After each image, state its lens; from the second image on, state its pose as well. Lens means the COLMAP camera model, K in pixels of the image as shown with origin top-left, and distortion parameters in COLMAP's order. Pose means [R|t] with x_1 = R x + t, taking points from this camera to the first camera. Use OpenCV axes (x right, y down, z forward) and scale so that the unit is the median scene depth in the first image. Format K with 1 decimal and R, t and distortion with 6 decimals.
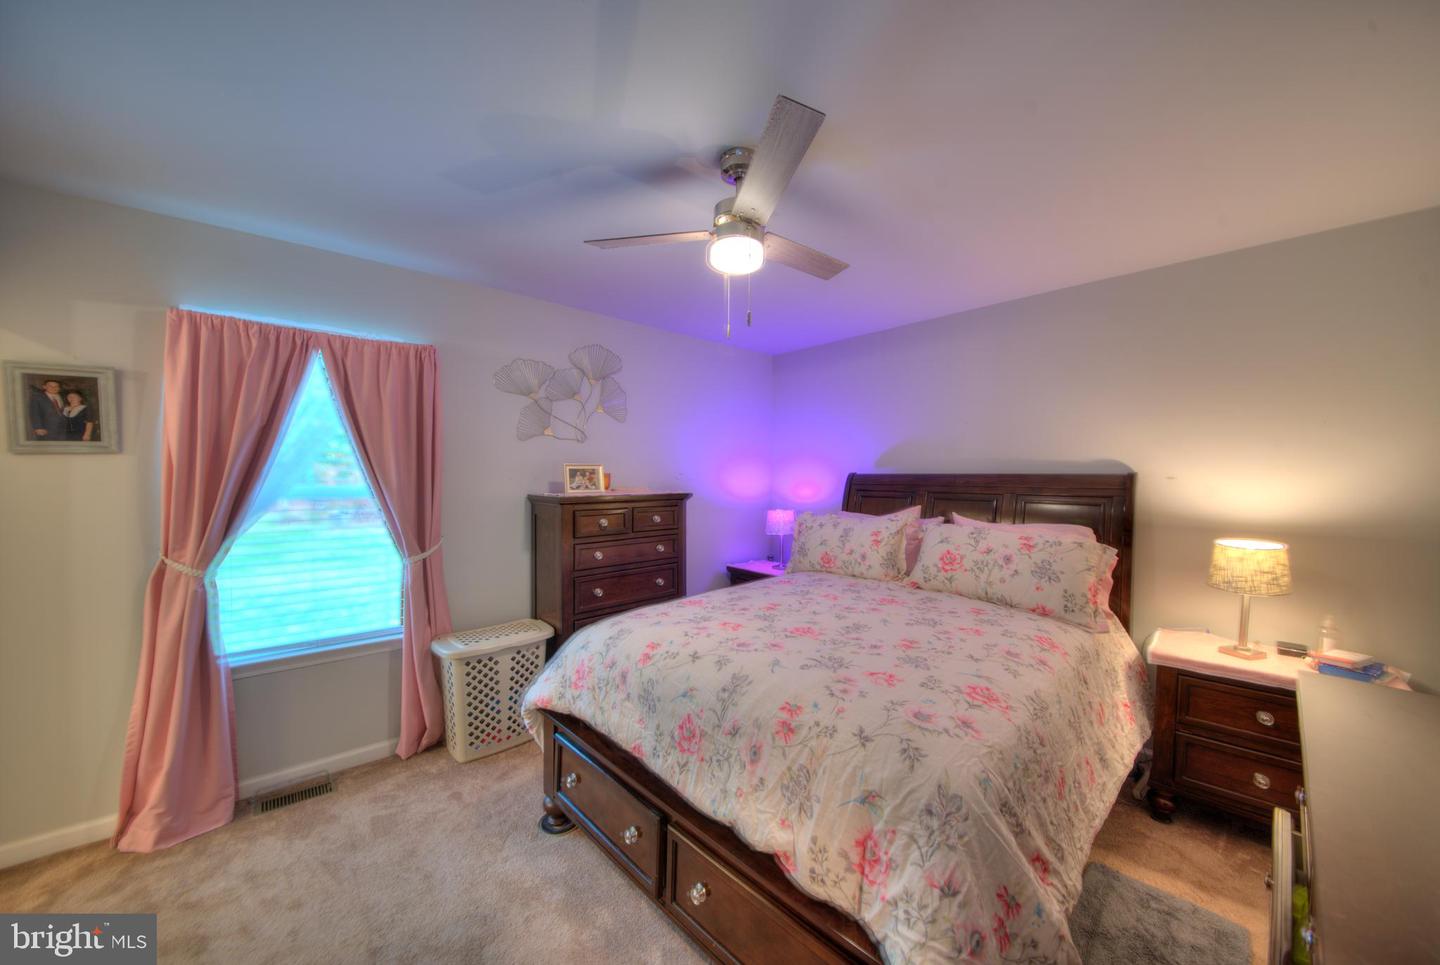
lens RADIAL K [[506.6, 0, 720.0], [0, 506.6, 482.5], [0, 0, 1]] dist [0.001069, -0.008321]
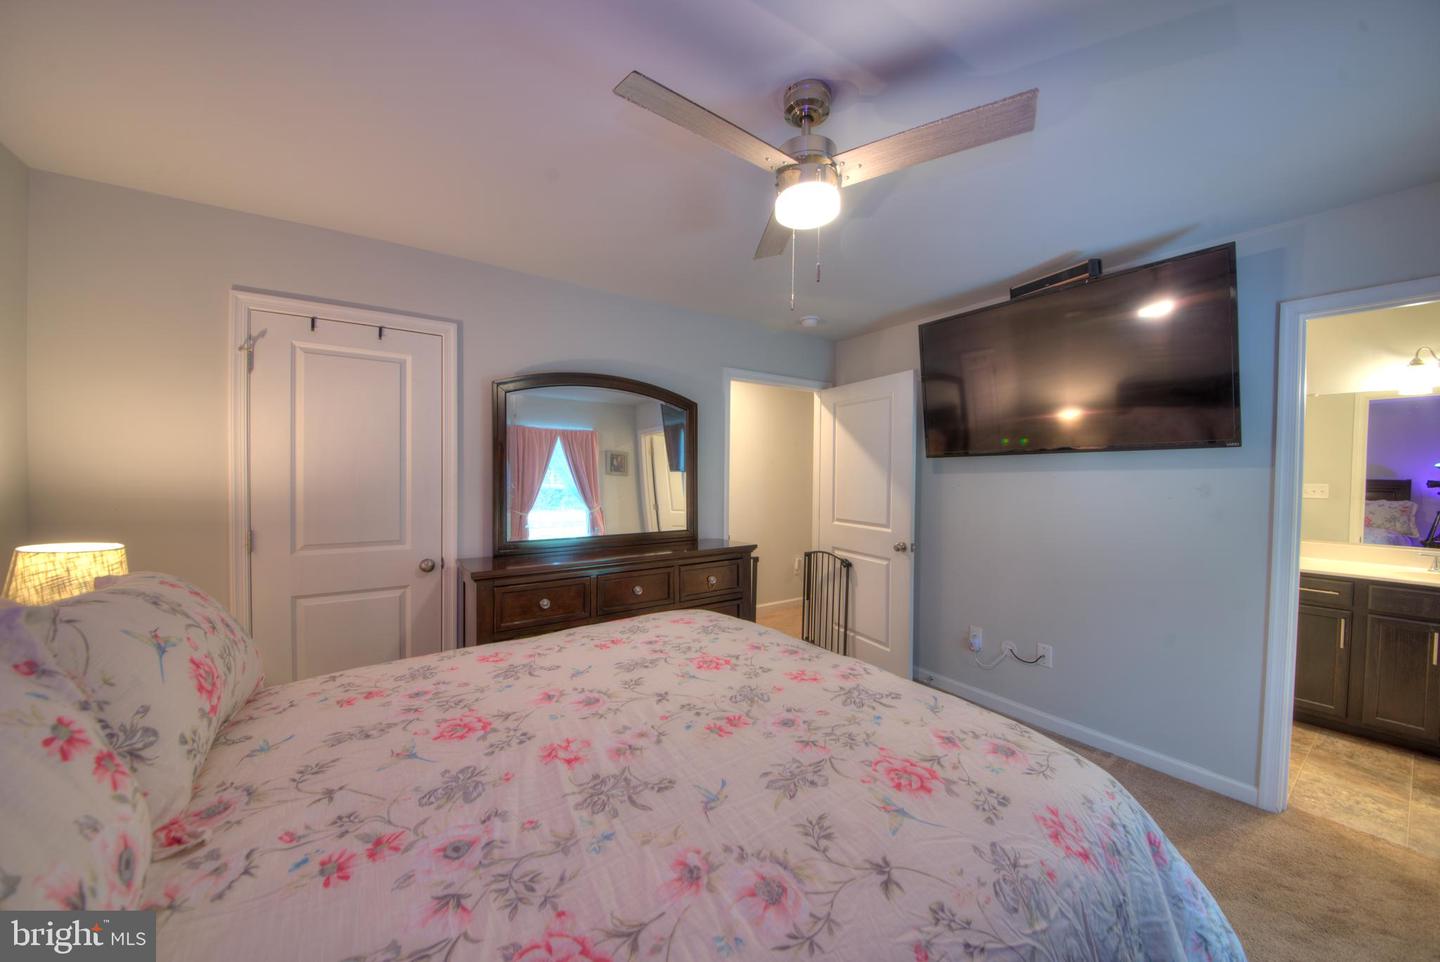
lens RADIAL K [[506.6, 0, 720.0], [0, 506.6, 481.0], [0, 0, 1]] dist [0.001069, -0.008321]
pose [[-0.993637, -0.022450, 0.110366, 0.340292], [-0.019895, 0.999509, 0.024200, 0.009645], [-0.110855, 0.021850, -0.993596, 1.708330]]
